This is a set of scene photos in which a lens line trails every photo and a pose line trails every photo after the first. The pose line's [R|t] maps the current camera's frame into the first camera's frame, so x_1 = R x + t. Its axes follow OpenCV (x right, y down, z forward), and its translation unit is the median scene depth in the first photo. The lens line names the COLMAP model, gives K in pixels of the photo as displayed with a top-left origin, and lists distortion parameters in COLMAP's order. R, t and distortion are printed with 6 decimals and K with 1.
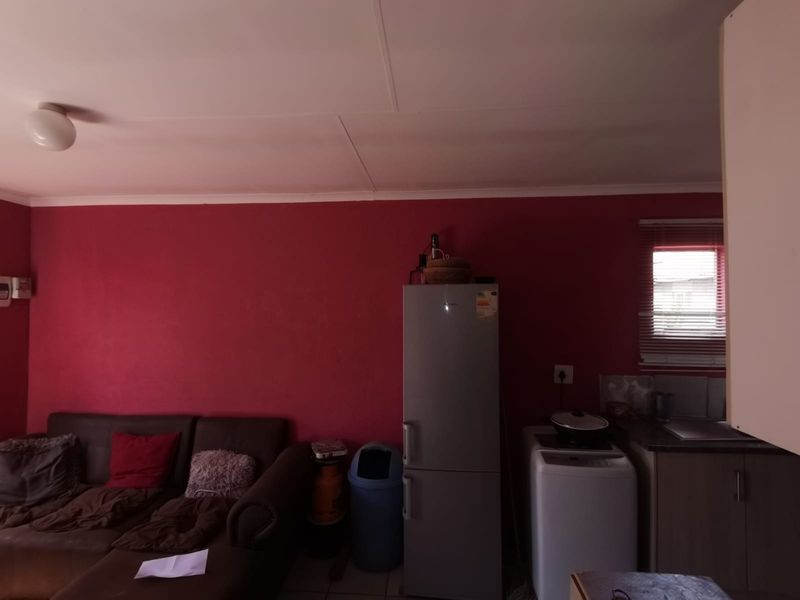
lens RADIAL K [[386.9, 0, 403.6], [0, 386.9, 295.8], [0, 0, 1]] dist [0.003653, -0.003393]
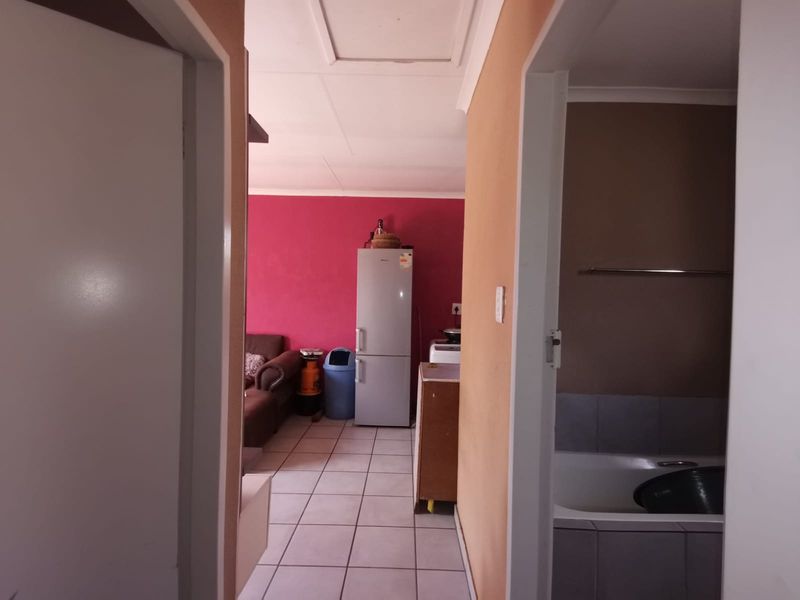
lens RADIAL K [[386.9, 0, 401.0], [0, 386.9, 298.7], [0, 0, 1]] dist [0.003653, -0.003393]
pose [[0.997957, 0.021528, 0.060160, 0.080743], [-0.023725, 0.999069, 0.036037, 0.113590], [-0.059328, -0.037391, 0.997538, -0.644828]]
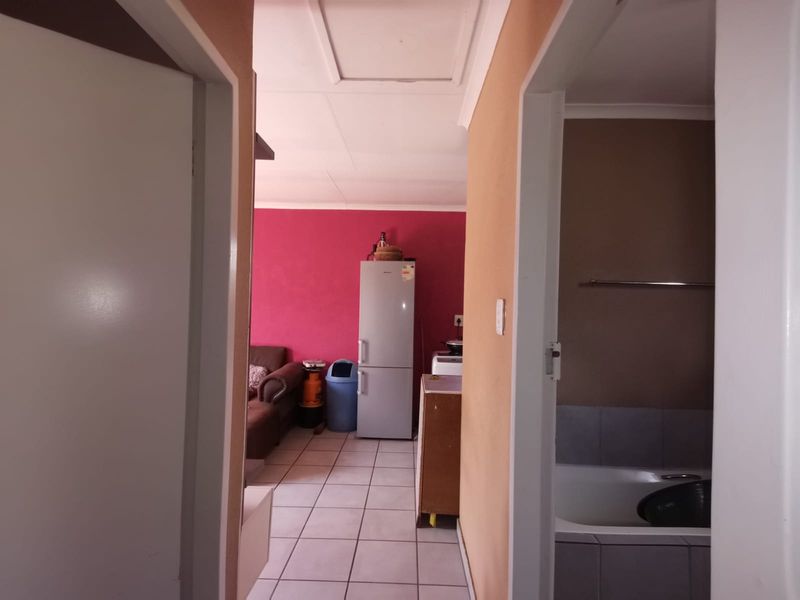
lens RADIAL K [[386.9, 0, 404.2], [0, 386.9, 296.6], [0, 0, 1]] dist [0.003653, -0.003393]
pose [[0.997879, 0.024520, 0.060297, 0.081679], [-0.024647, 0.999695, 0.001369, 0.110945], [-0.060245, -0.002853, 0.998180, -0.656208]]
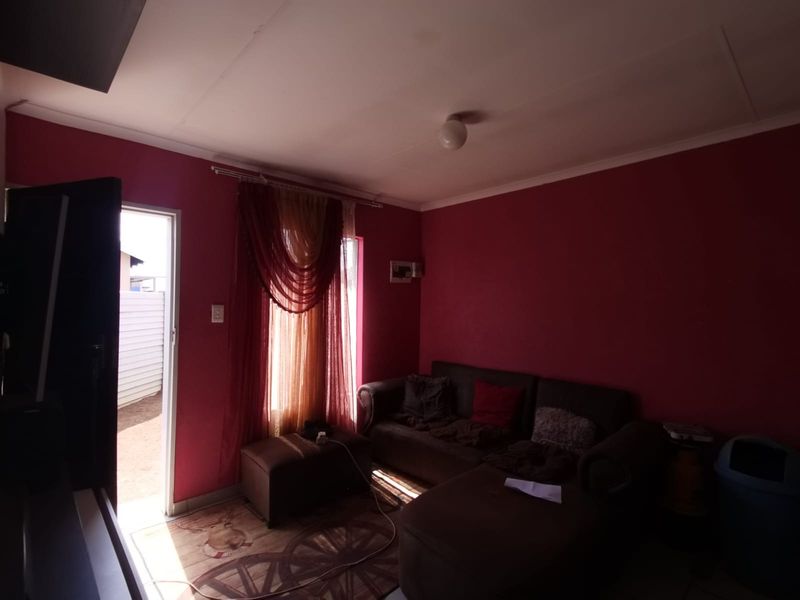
lens RADIAL K [[386.9, 0, 402.1], [0, 386.9, 302.2], [0, 0, 1]] dist [0.003653, -0.003393]
pose [[0.728005, 0.003212, -0.685564, -0.062251], [0.009571, 0.999844, 0.014848, 0.087070], [0.685505, -0.017371, 0.727861, -0.079797]]
